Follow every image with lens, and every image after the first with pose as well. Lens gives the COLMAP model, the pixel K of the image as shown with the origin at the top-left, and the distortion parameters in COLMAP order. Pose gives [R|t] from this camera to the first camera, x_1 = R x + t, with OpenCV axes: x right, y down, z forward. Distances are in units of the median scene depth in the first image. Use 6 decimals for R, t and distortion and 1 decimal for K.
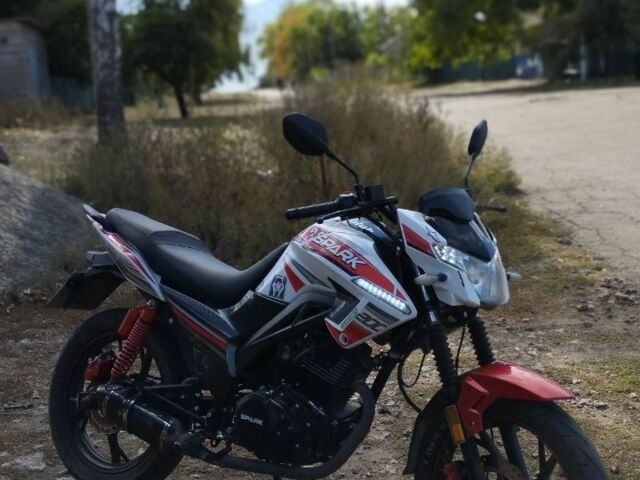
lens RADIAL K [[930.4, 0, 320.0], [0, 930.4, 240.0], [0, 0, 1]] dist [0.072487, -0.108655]
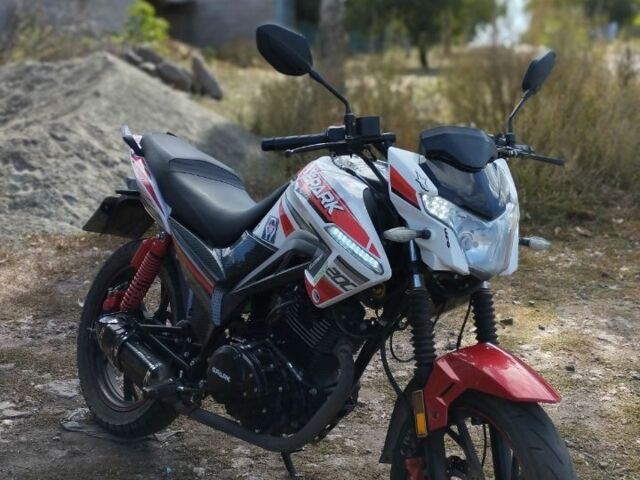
lens RADIAL K [[930.4, 0, 320.0], [0, 930.4, 240.0], [0, 0, 1]] dist [0.072487, -0.108655]
pose [[0.961497, 0.099486, -0.256174, 0.241918], [-0.087016, 0.994423, 0.059588, 0.004471], [0.260674, -0.035002, 0.964792, 0.181341]]
